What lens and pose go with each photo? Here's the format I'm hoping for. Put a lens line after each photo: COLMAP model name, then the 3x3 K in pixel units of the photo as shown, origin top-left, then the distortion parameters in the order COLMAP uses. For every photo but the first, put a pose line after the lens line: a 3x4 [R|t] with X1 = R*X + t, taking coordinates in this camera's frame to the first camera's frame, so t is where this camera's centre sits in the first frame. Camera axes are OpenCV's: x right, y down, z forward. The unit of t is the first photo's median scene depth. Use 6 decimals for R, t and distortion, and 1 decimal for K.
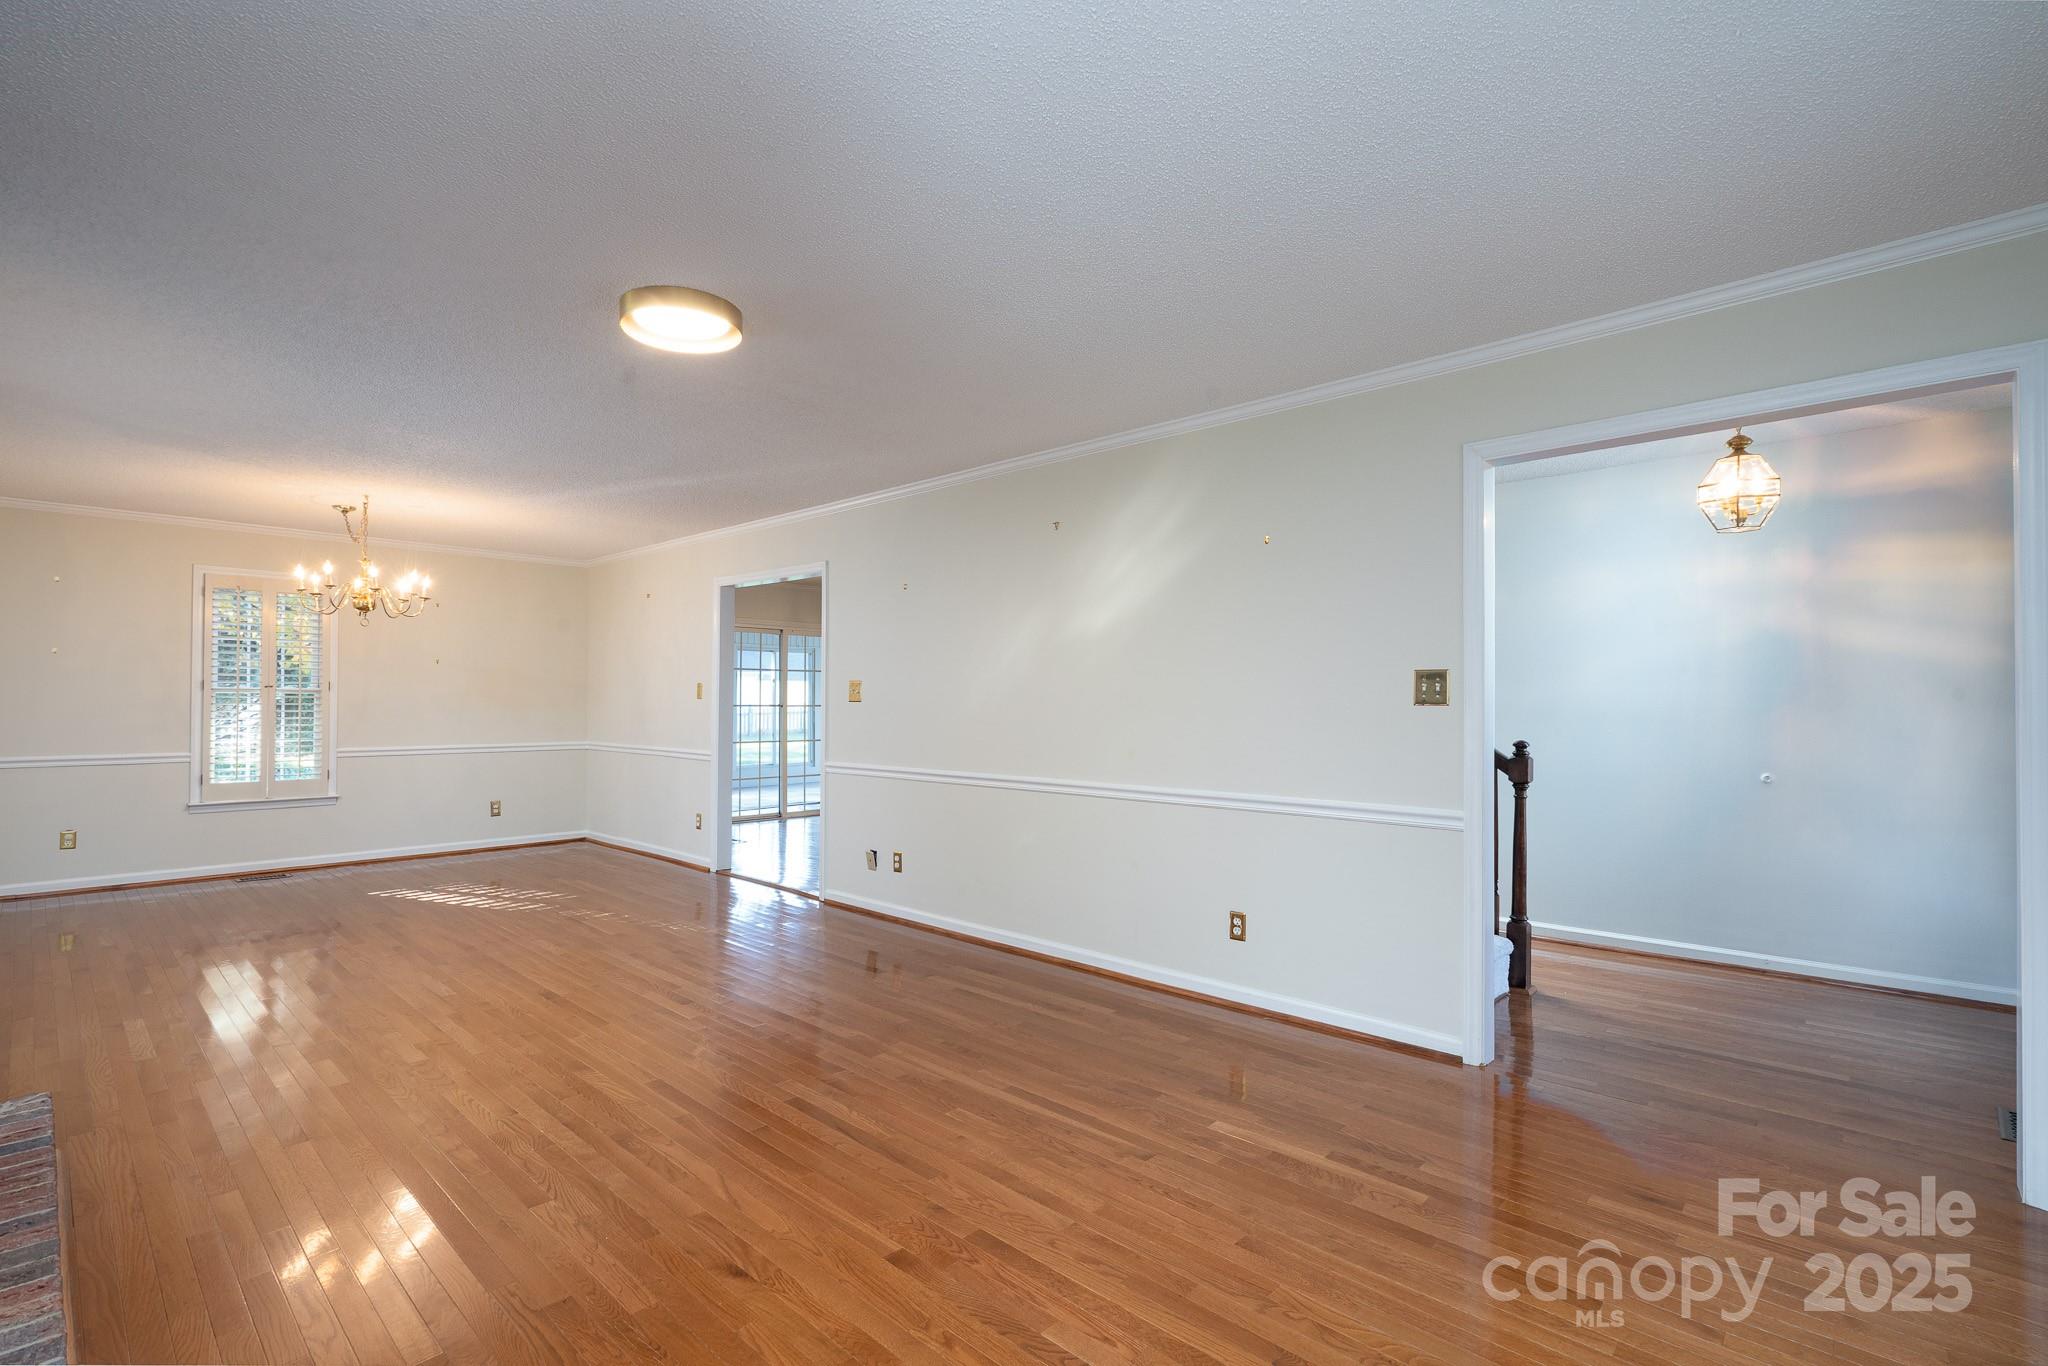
lens RADIAL K [[947.8, 0, 1013.2], [0, 947.8, 687.3], [0, 0, 1]] dist [-0.003344, 0.001755]
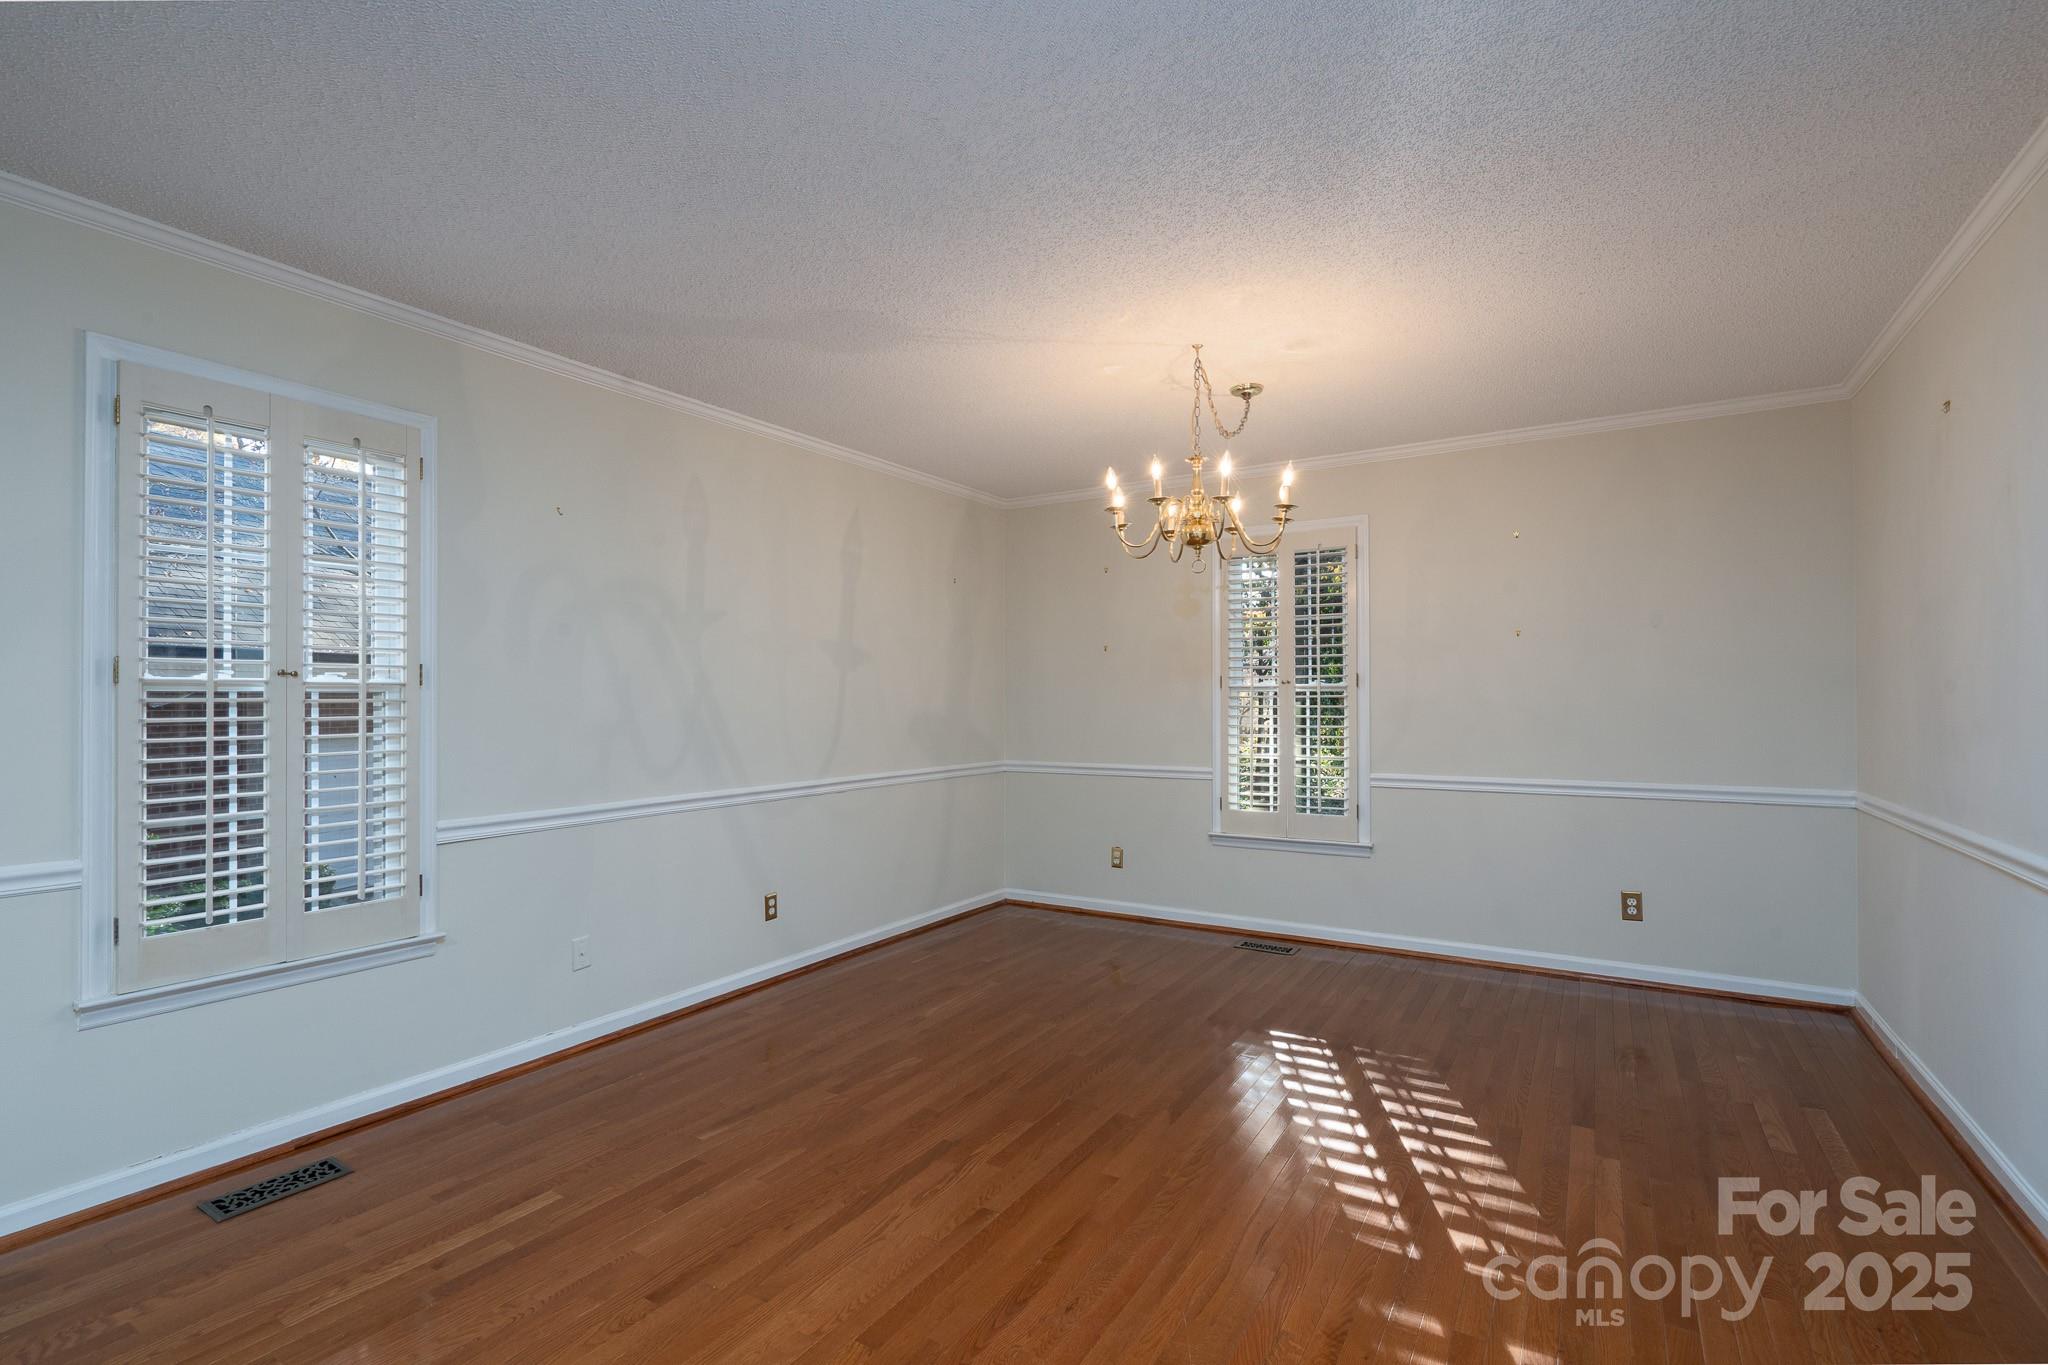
lens RADIAL K [[947.8, 0, 1021.8], [0, 947.8, 696.6], [0, 0, 1]] dist [-0.003344, 0.001755]
pose [[0.208636, -0.003485, -0.977987, -0.191553], [0.013304, 0.999911, -0.000725, 0.012242], [0.977903, -0.012860, 0.208664, 1.046092]]
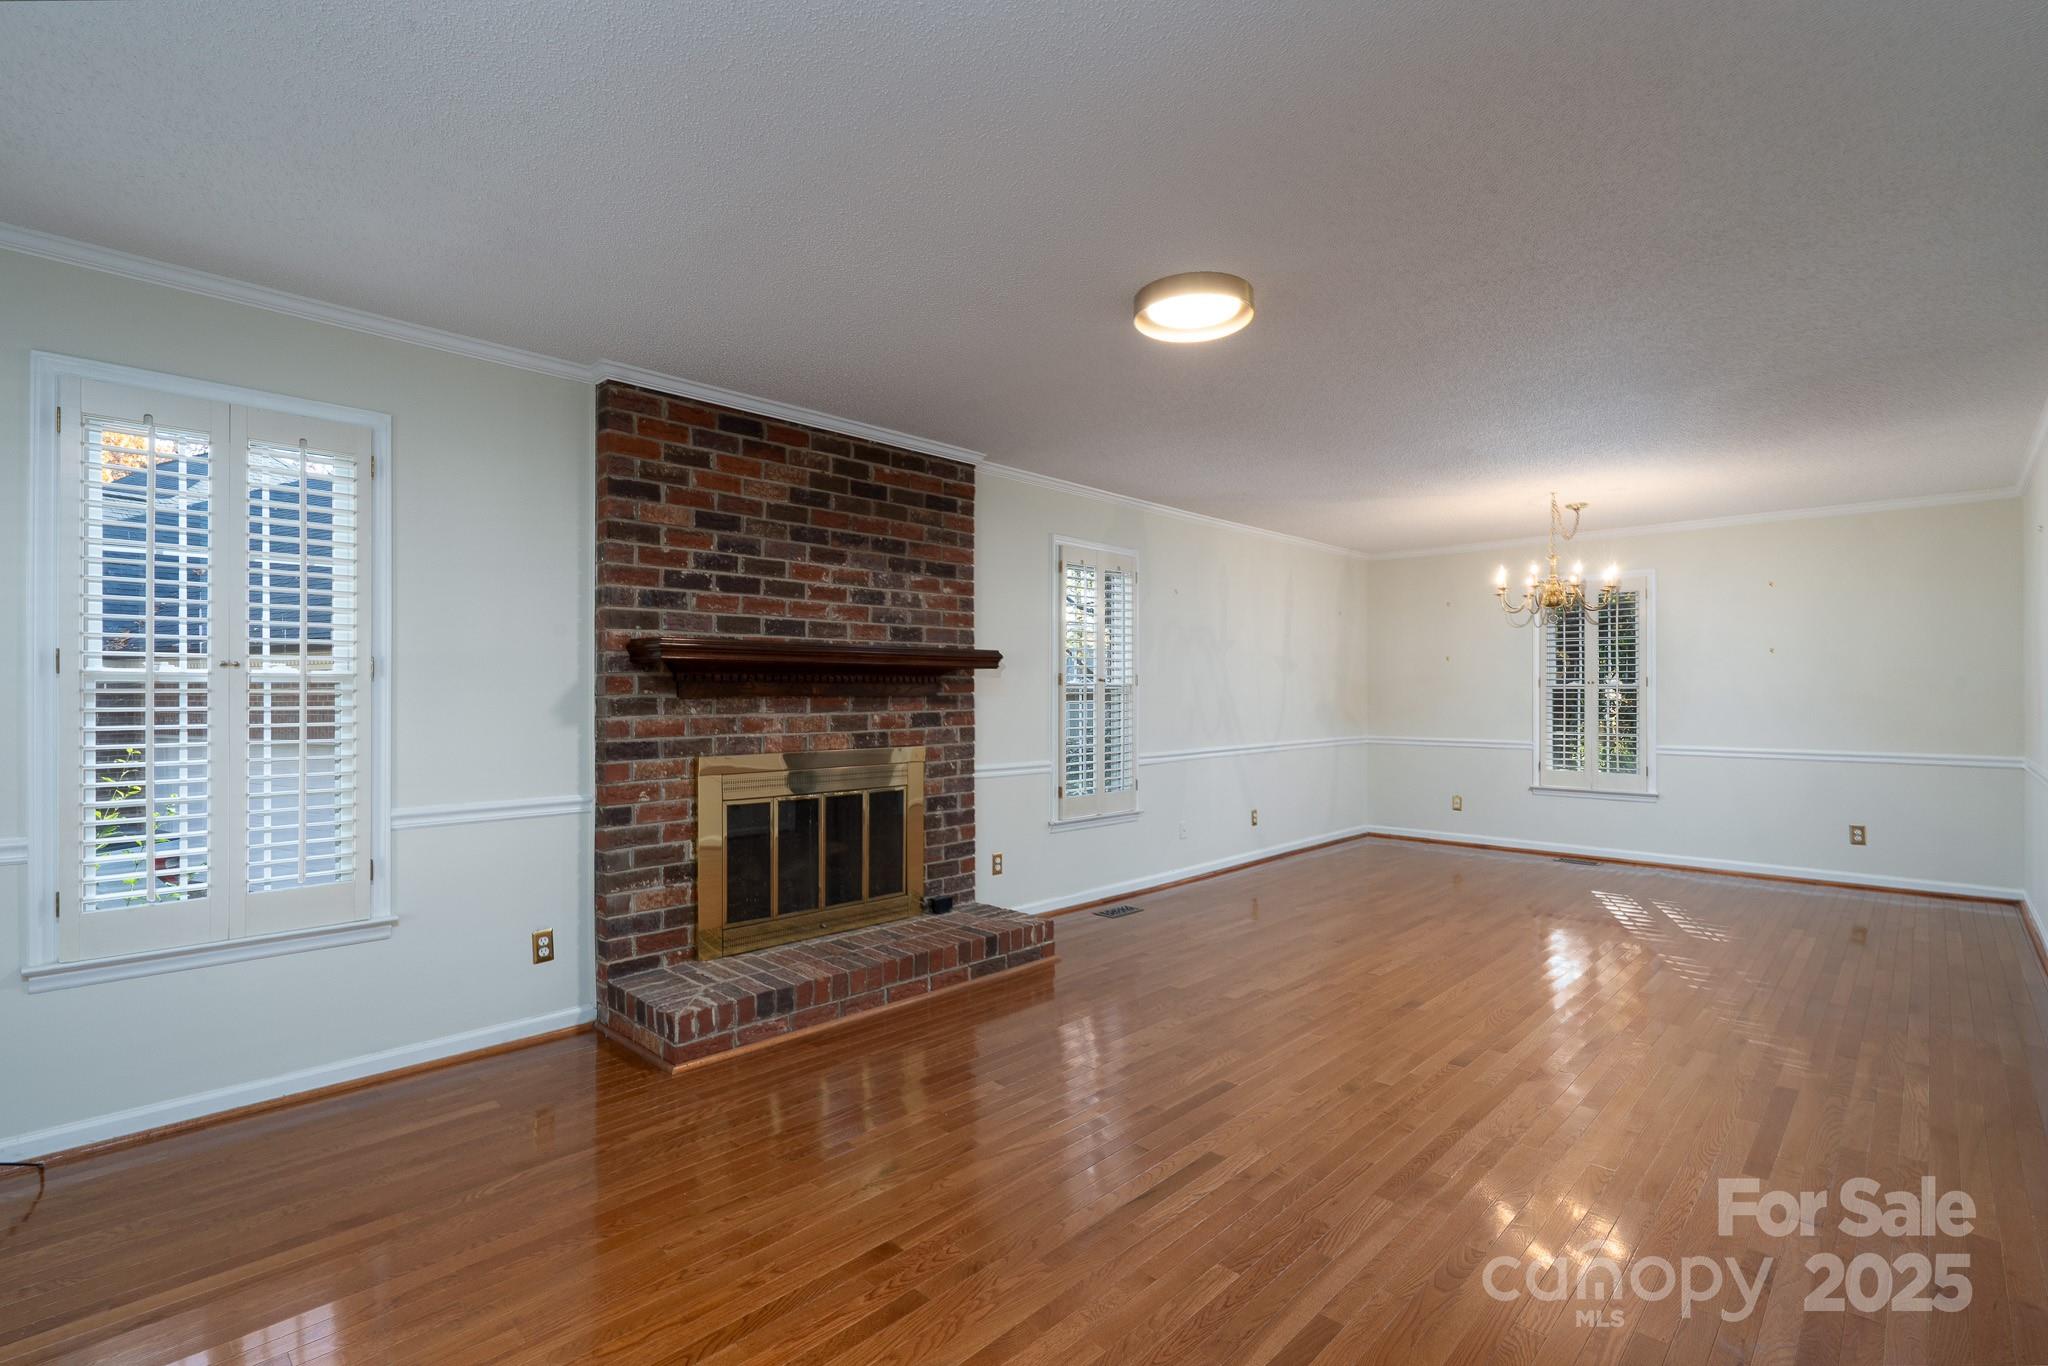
lens RADIAL K [[947.8, 0, 1013.8], [0, 947.8, 686.6], [0, 0, 1]] dist [-0.003344, 0.001755]
pose [[-0.010377, -0.006645, -0.999924, 0.451070], [0.009101, 0.999936, -0.006739, 0.007166], [0.999905, -0.009170, -0.010316, 0.585348]]
